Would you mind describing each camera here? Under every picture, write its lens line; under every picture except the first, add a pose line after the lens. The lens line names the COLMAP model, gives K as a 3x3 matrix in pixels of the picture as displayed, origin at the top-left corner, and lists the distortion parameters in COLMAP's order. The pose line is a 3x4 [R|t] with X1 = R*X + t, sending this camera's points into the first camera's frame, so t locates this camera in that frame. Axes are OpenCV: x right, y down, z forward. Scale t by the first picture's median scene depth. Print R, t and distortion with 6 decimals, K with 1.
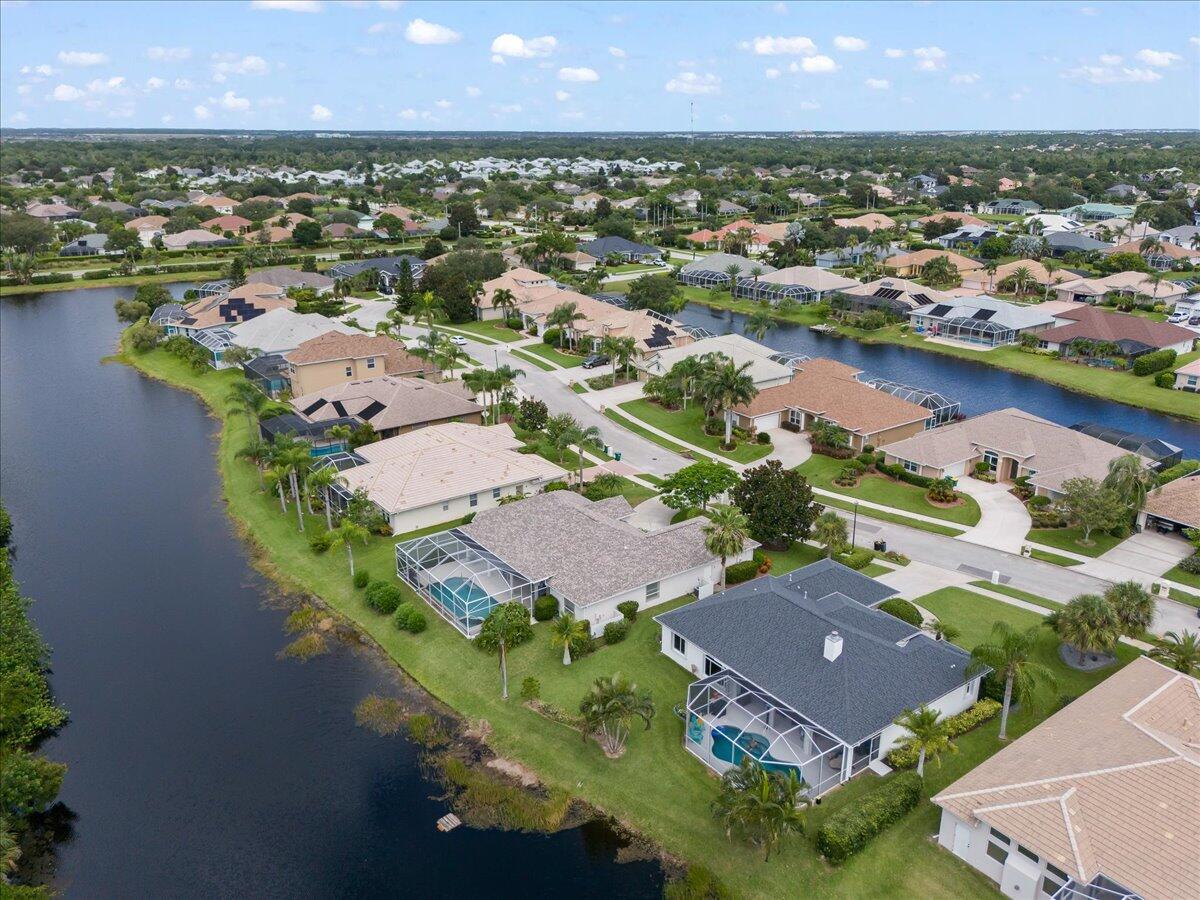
lens RADIAL K [[880.1, 0, 599.2], [0, 880.1, 444.7], [0, 0, 1]] dist [0.025291, -0.011198]
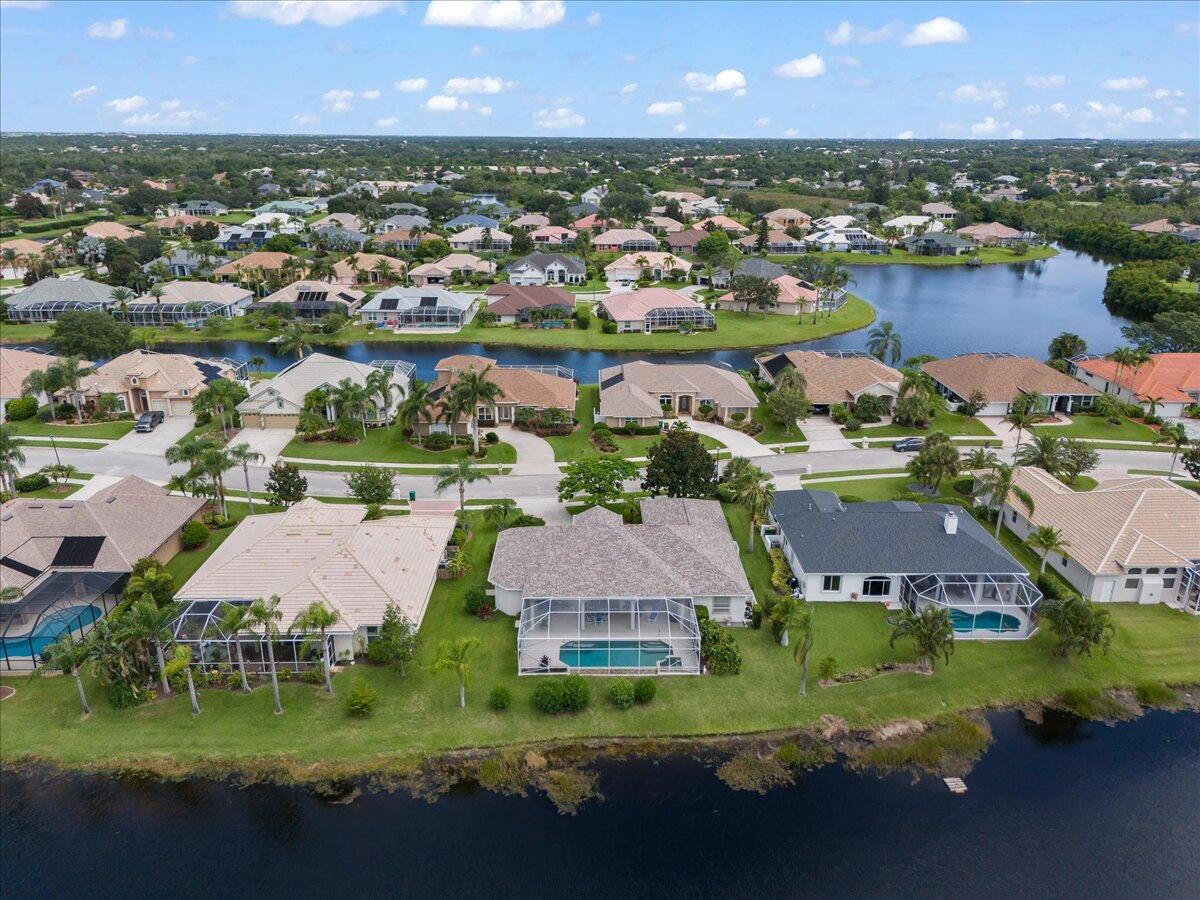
lens RADIAL K [[880.1, 0, 599.9], [0, 880.1, 456.7], [0, 0, 1]] dist [0.025291, -0.011198]
pose [[0.587352, -0.271817, 0.762321, -0.641004], [0.264839, 0.954607, 0.136327, -0.113984], [-0.764773, 0.121820, 0.632679, 0.351939]]
